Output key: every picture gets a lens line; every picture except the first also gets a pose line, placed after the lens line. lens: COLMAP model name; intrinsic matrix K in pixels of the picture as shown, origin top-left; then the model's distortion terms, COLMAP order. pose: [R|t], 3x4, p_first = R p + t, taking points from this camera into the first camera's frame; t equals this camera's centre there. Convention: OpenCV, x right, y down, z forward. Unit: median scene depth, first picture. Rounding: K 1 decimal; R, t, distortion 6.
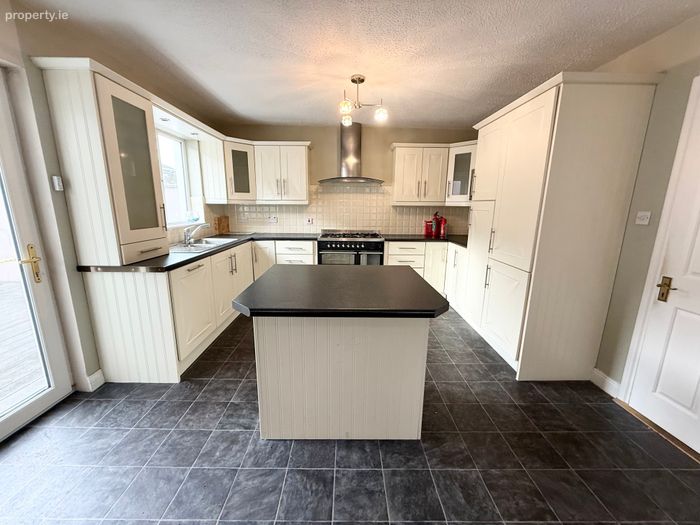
lens RADIAL K [[279.1, 0, 347.7], [0, 279.1, 261.8], [0, 0, 1]] dist [-0.000128, -0.000065]
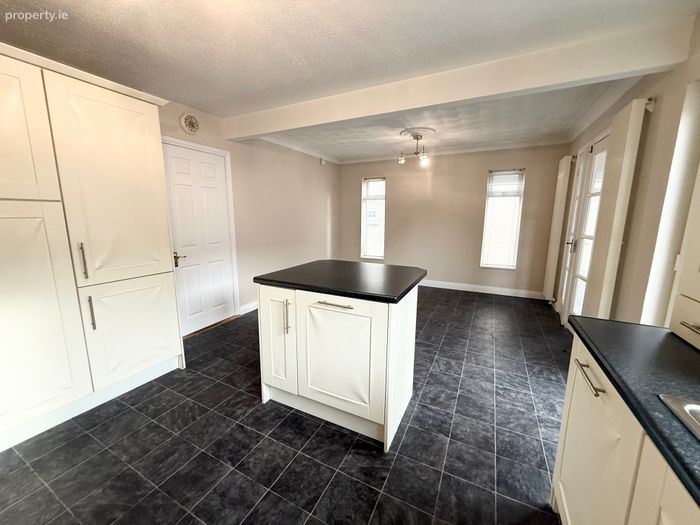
lens RADIAL K [[279.1, 0, 347.7], [0, 279.1, 261.8], [0, 0, 1]] dist [-0.000128, -0.000065]
pose [[-0.888675, -0.090305, 0.449557, -0.278249], [0.079709, 0.935065, 0.345399, -0.196929], [-0.451556, 0.342781, -0.823771, 0.969309]]
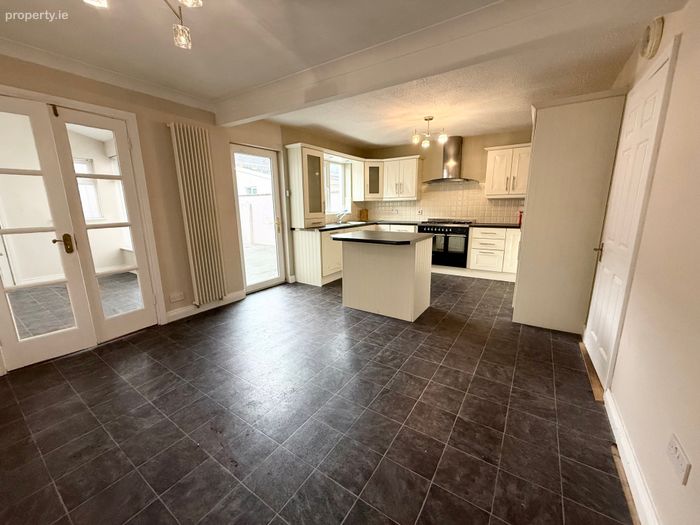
lens RADIAL K [[279.1, 0, 347.7], [0, 279.1, 261.8], [0, 0, 1]] dist [-0.000128, -0.000065]
pose [[0.825820, 0.092301, -0.556329, 0.444445], [-0.091180, 0.995389, 0.029798, 0.107880], [0.556514, 0.026118, 0.830428, -0.396928]]
